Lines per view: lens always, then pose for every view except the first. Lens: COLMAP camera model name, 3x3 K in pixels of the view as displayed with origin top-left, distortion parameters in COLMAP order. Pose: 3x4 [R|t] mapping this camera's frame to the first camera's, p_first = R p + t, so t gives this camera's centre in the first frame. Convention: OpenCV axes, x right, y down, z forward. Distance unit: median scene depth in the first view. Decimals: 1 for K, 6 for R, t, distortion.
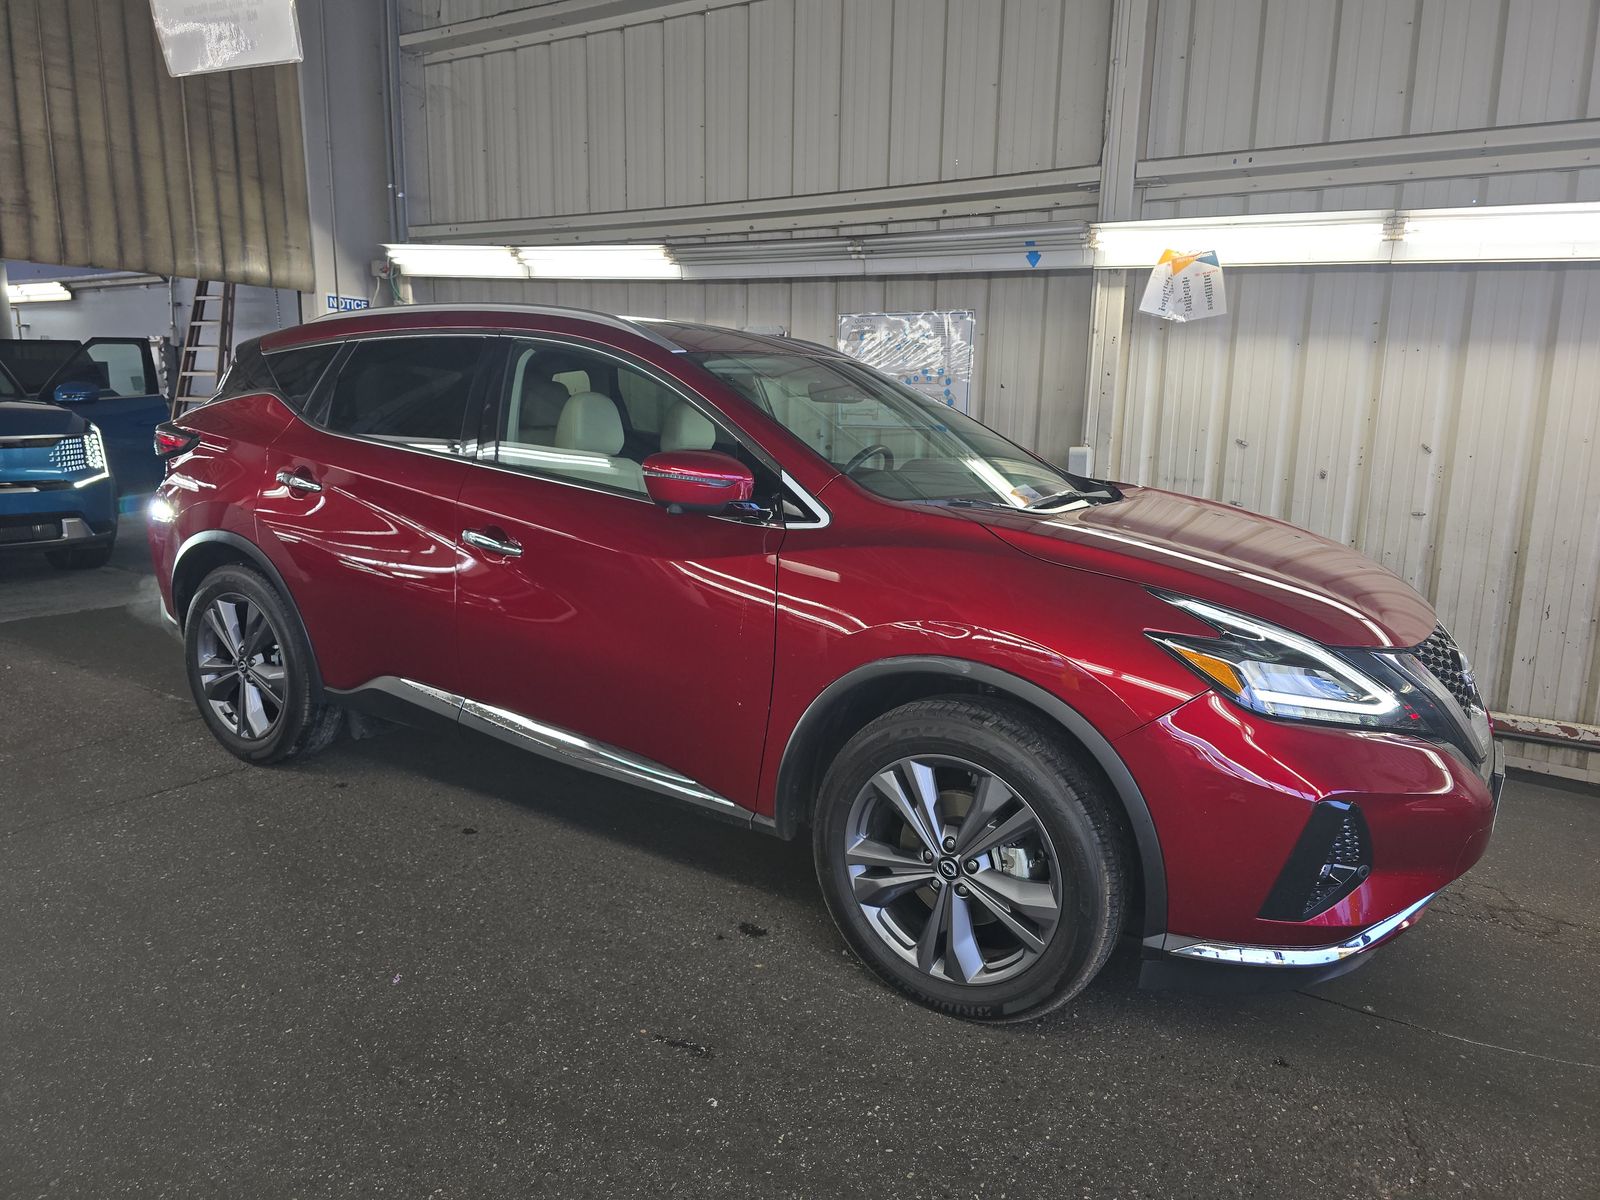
lens RADIAL K [[1065.2, 0, 800.0], [0, 1065.2, 600.0], [0, 0, 1]] dist [0.052626, -0.039466]
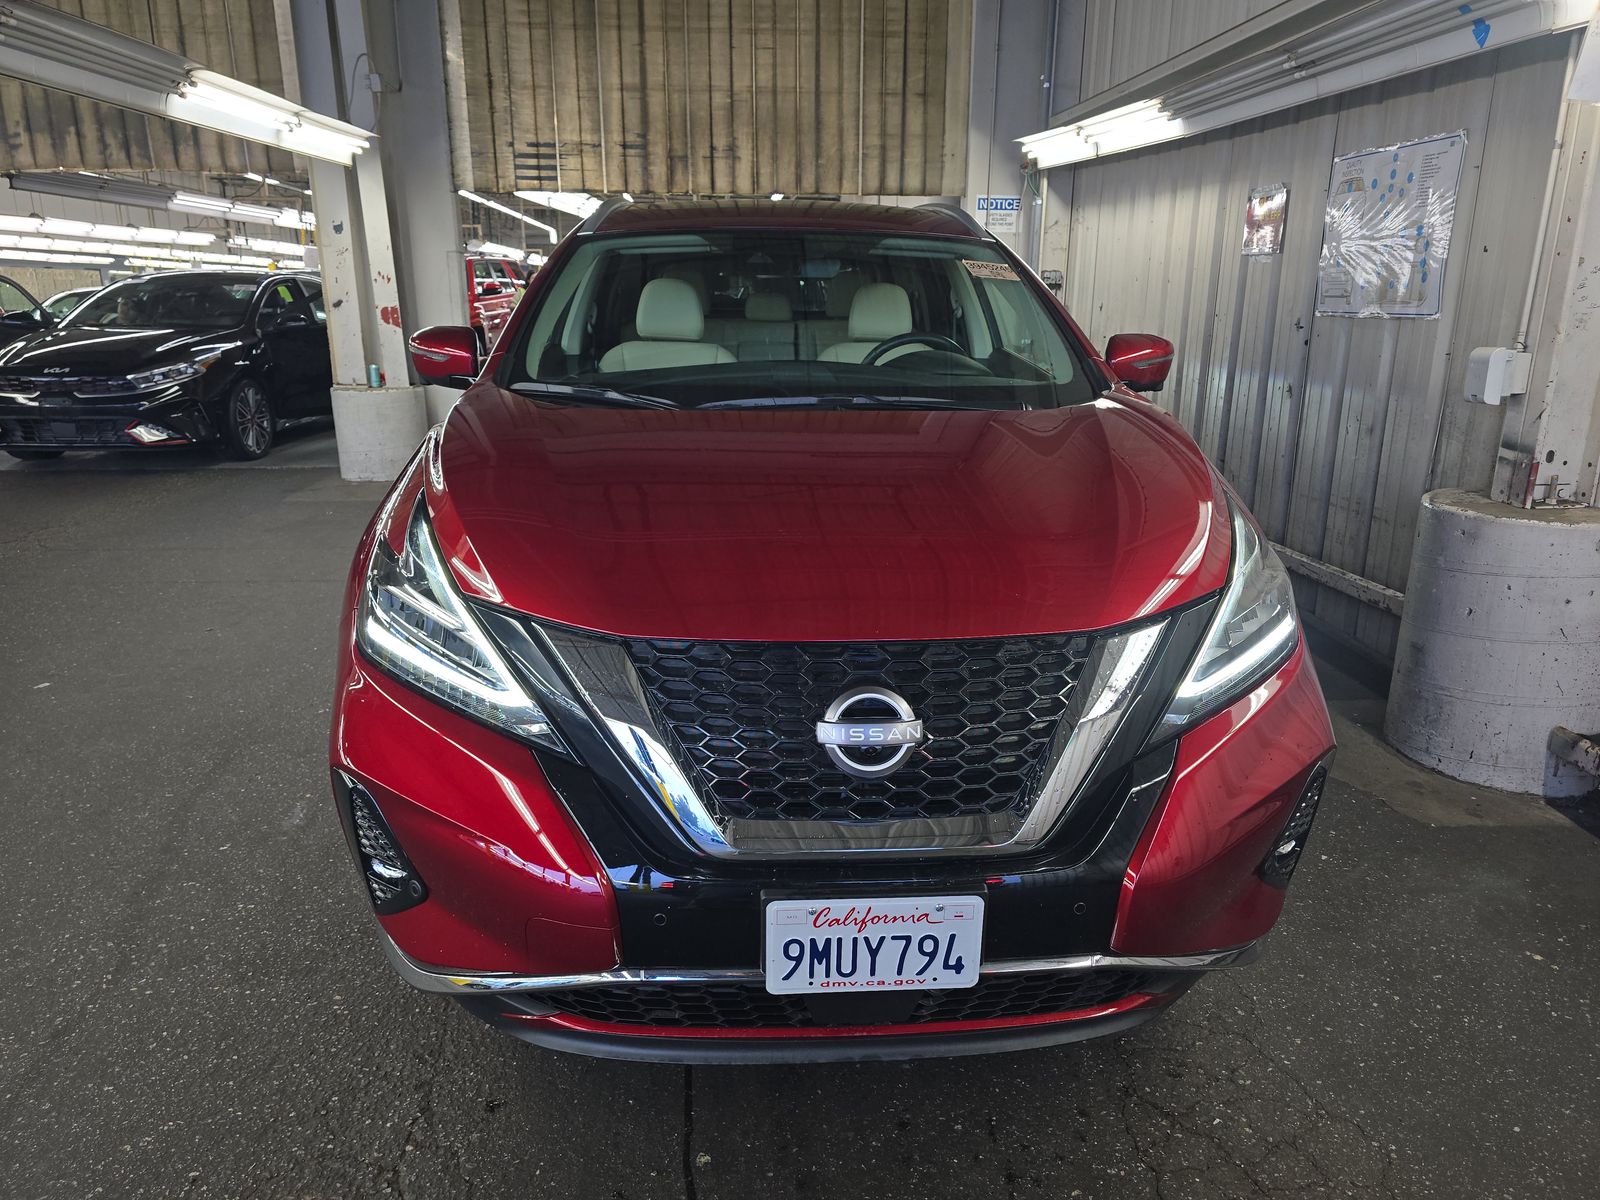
lens RADIAL K [[1065.2, 0, 800.0], [0, 1065.2, 600.0], [0, 0, 1]] dist [0.052626, -0.039466]
pose [[0.603741, 0.199442, -0.771828, 0.410491], [-0.134574, 0.979801, 0.147916, -0.031193], [0.785739, 0.014565, 0.618386, 0.246747]]
